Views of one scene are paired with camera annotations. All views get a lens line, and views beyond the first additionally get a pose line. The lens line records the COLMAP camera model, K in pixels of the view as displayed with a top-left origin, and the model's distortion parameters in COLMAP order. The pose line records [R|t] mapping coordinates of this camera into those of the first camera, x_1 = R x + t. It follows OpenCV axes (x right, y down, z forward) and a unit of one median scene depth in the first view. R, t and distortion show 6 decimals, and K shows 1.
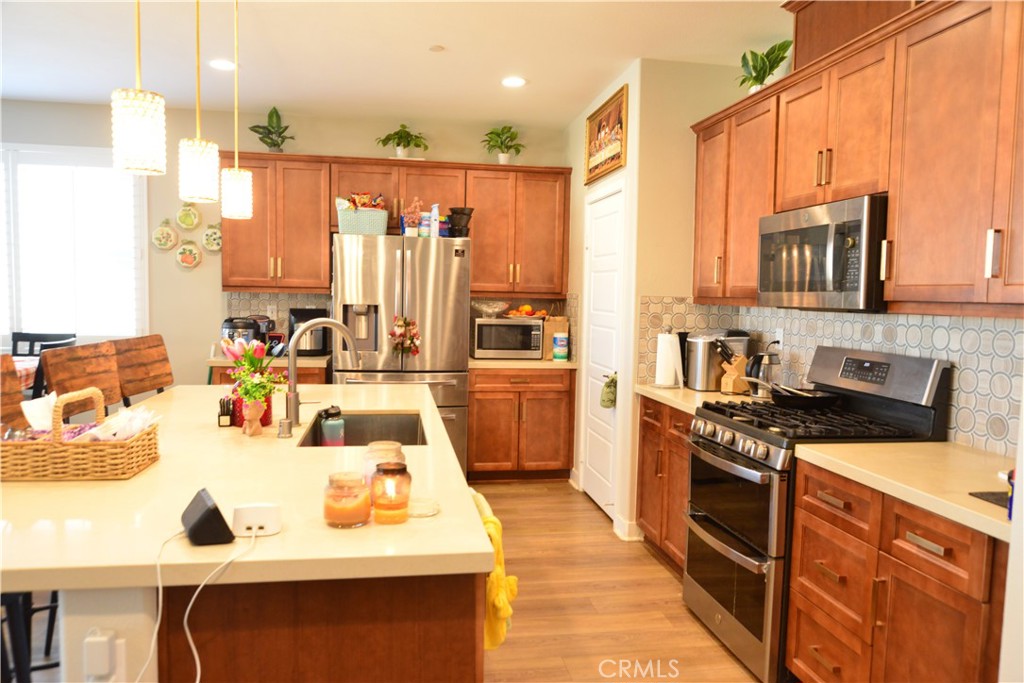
lens RADIAL K [[718.2, 0, 513.8], [0, 718.2, 341.0], [0, 0, 1]] dist [-0.023767, 0.010199]
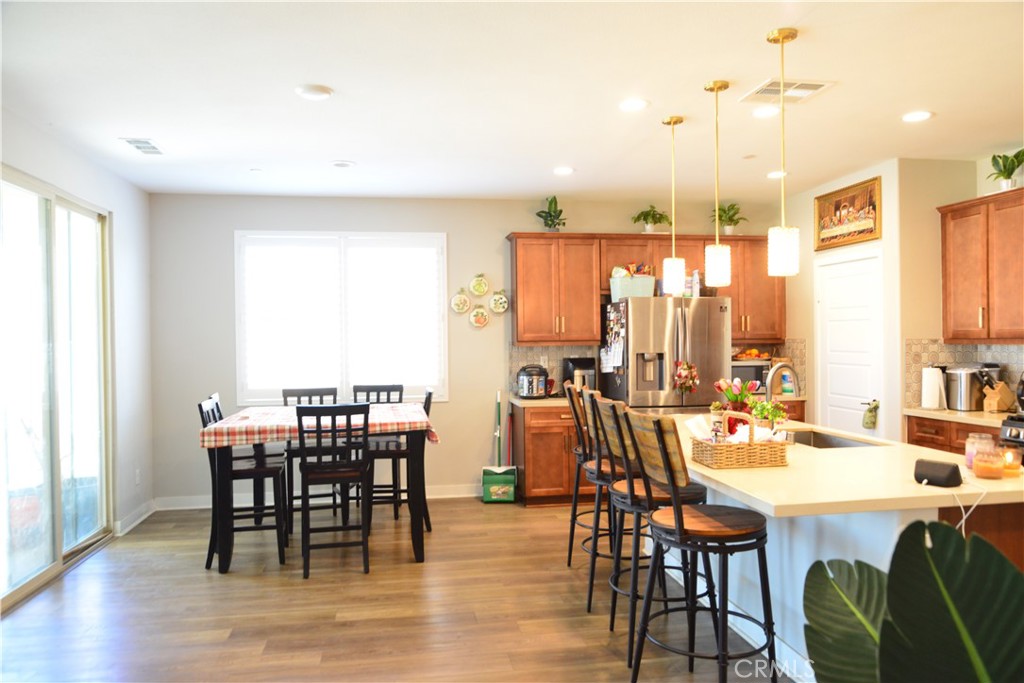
lens RADIAL K [[718.2, 0, 510.2], [0, 718.2, 344.1], [0, 0, 1]] dist [-0.023767, 0.010199]
pose [[0.999417, -0.032389, -0.010833, -0.417747], [0.031705, 0.997800, -0.058218, -0.001644], [0.012695, 0.057841, 0.998245, -0.230136]]
